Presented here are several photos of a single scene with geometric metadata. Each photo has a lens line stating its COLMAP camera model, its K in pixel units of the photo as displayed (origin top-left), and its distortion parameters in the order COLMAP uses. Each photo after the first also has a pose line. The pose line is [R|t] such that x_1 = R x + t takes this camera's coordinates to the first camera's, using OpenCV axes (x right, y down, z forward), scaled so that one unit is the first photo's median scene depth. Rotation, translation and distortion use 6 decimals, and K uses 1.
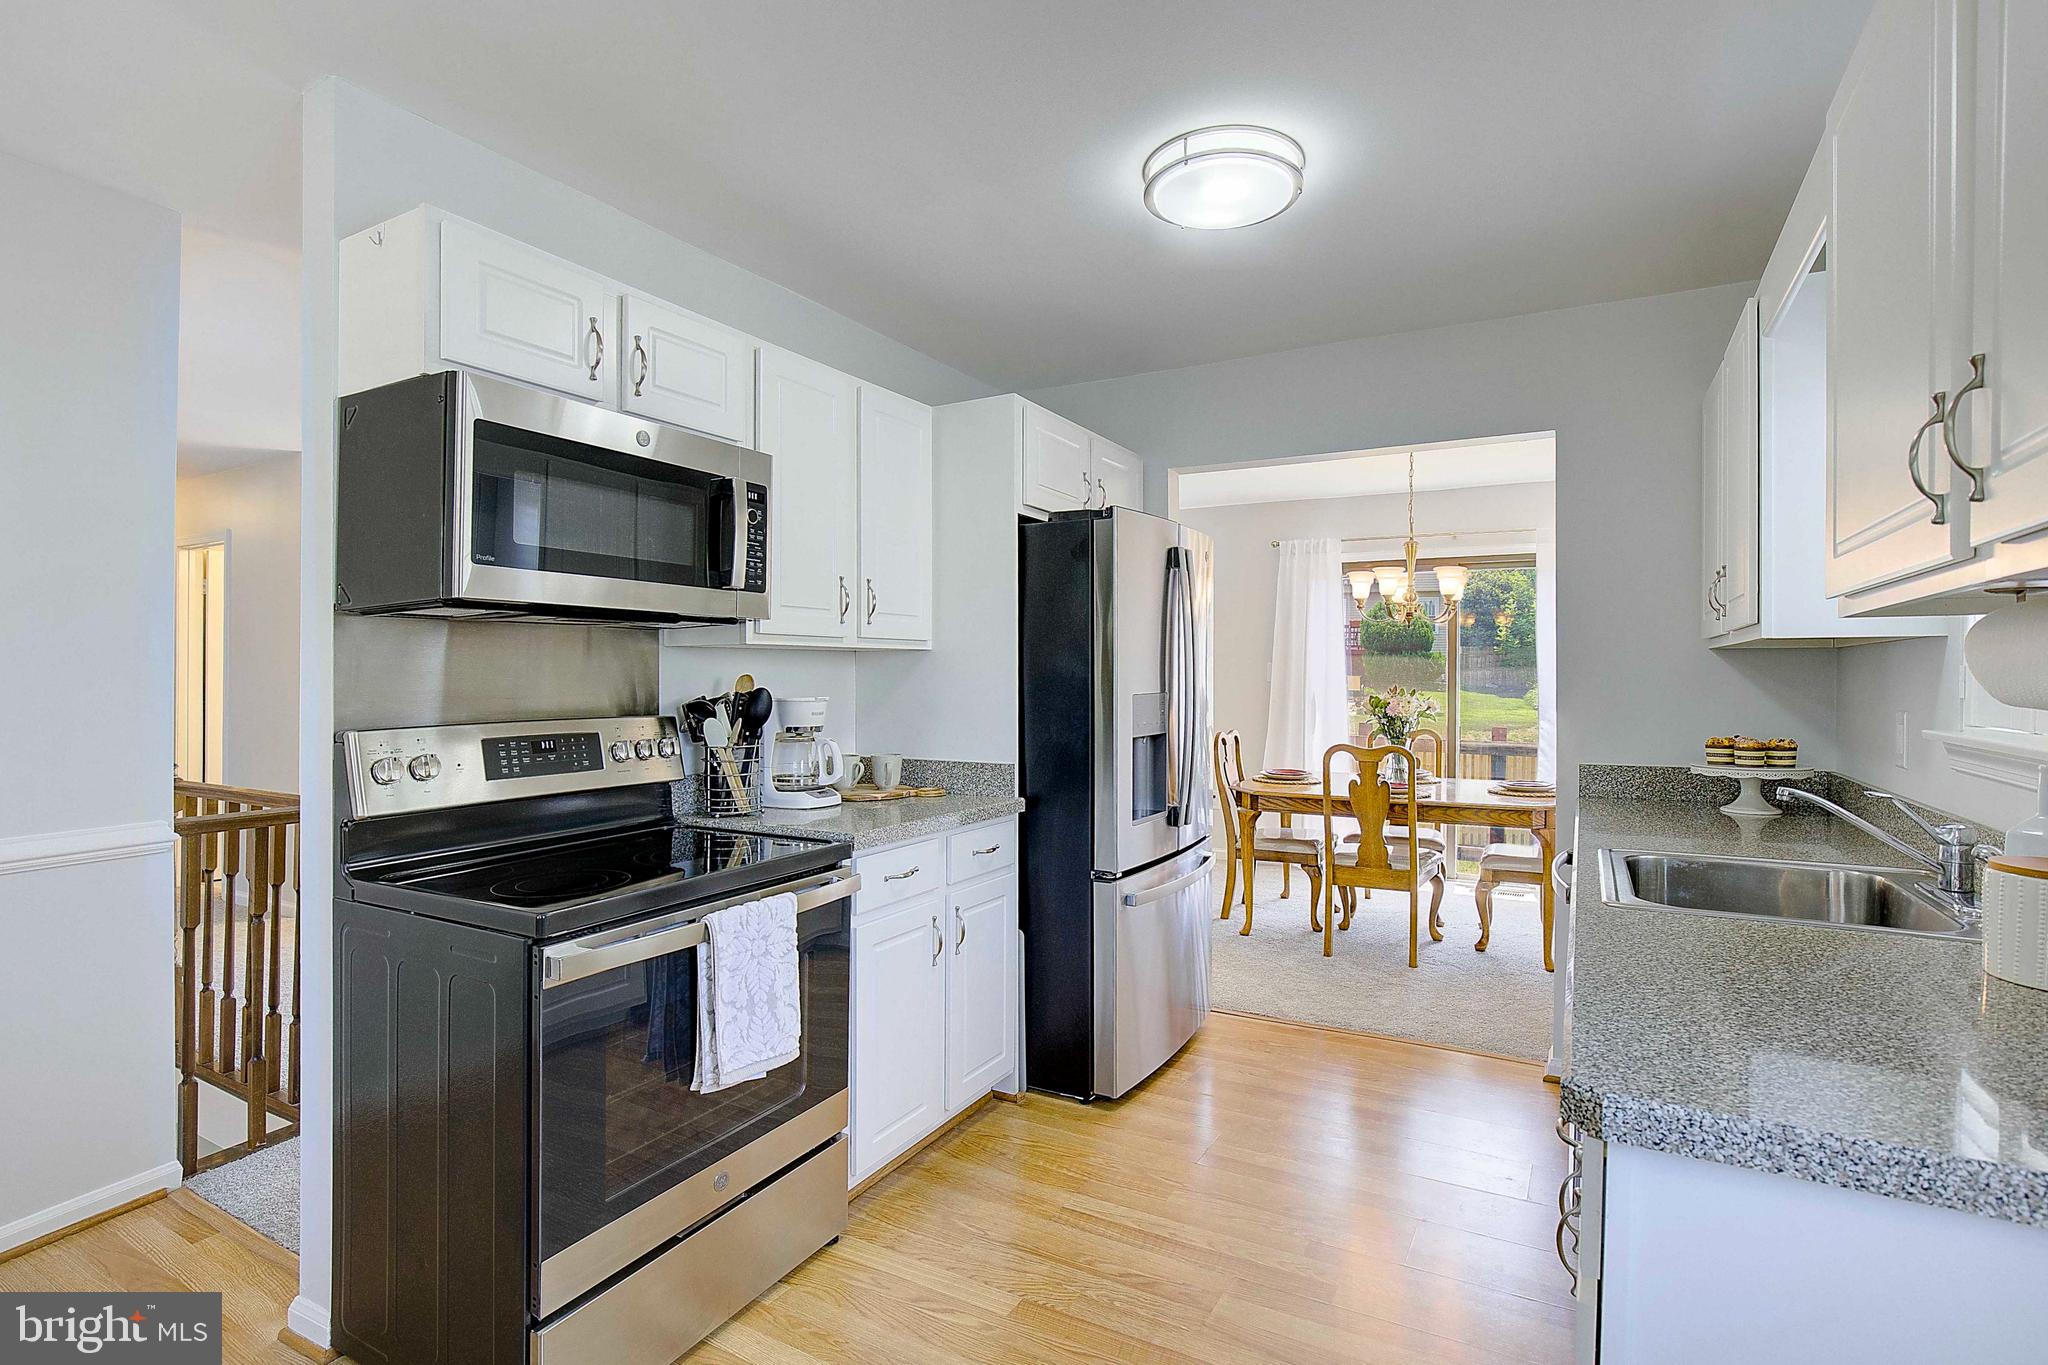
lens RADIAL K [[959.2, 0, 1053.9], [0, 959.2, 692.2], [0, 0, 1]] dist [-0.022349, 0.005604]
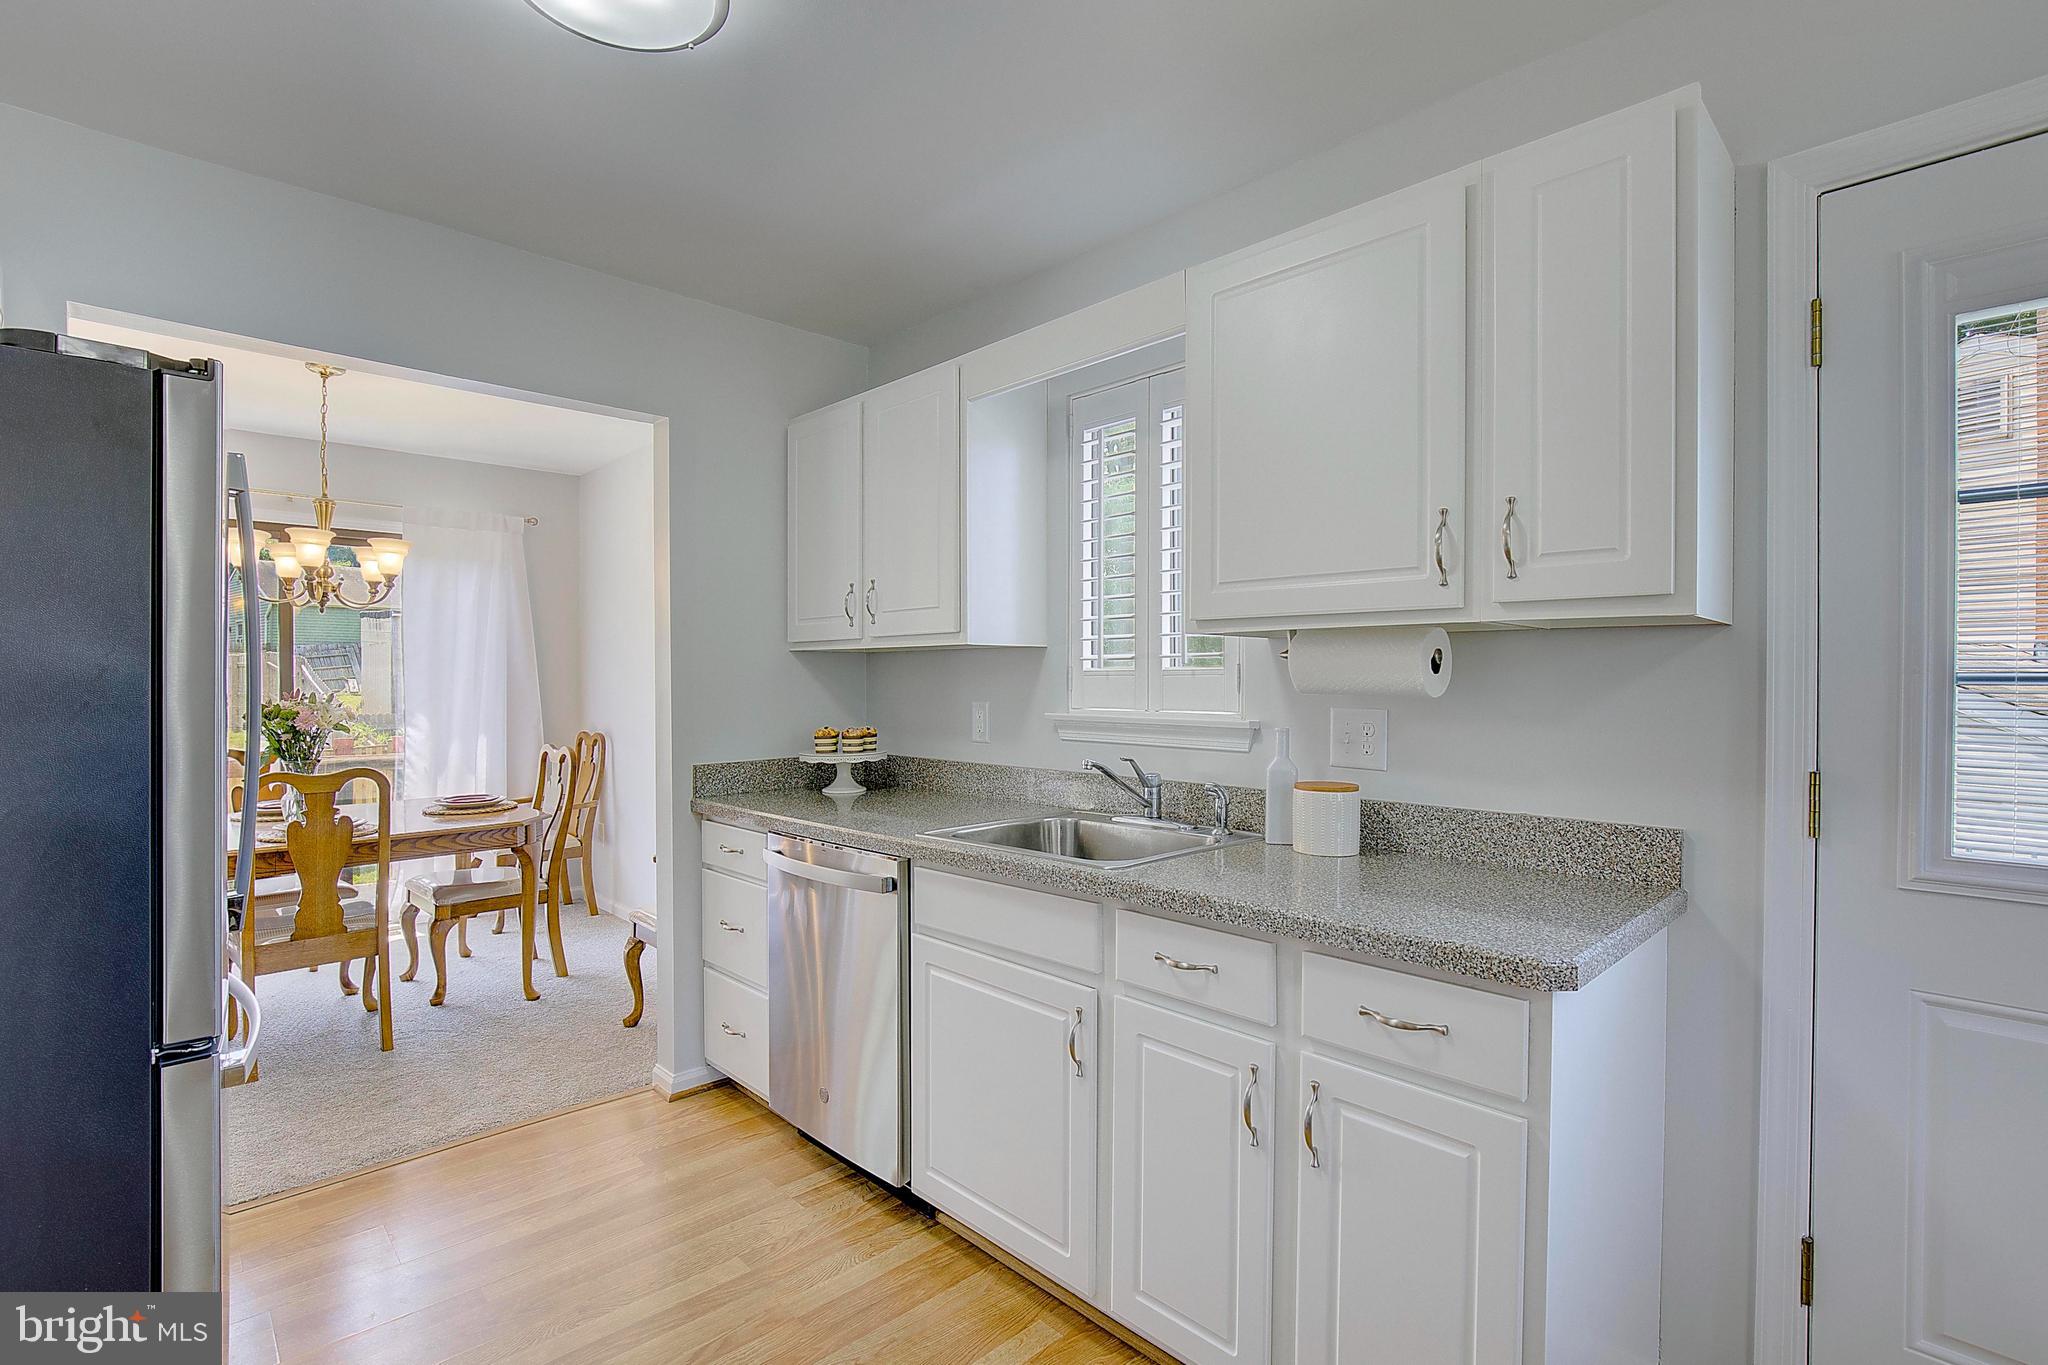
lens RADIAL K [[959.2, 0, 1053.9], [0, 959.2, 692.2], [0, 0, 1]] dist [-0.022349, 0.005604]
pose [[0.292418, -0.015015, 0.956173, -0.285709], [0.017081, 0.999799, 0.010476, -0.003710], [-0.956138, 0.013269, 0.292616, 0.356669]]
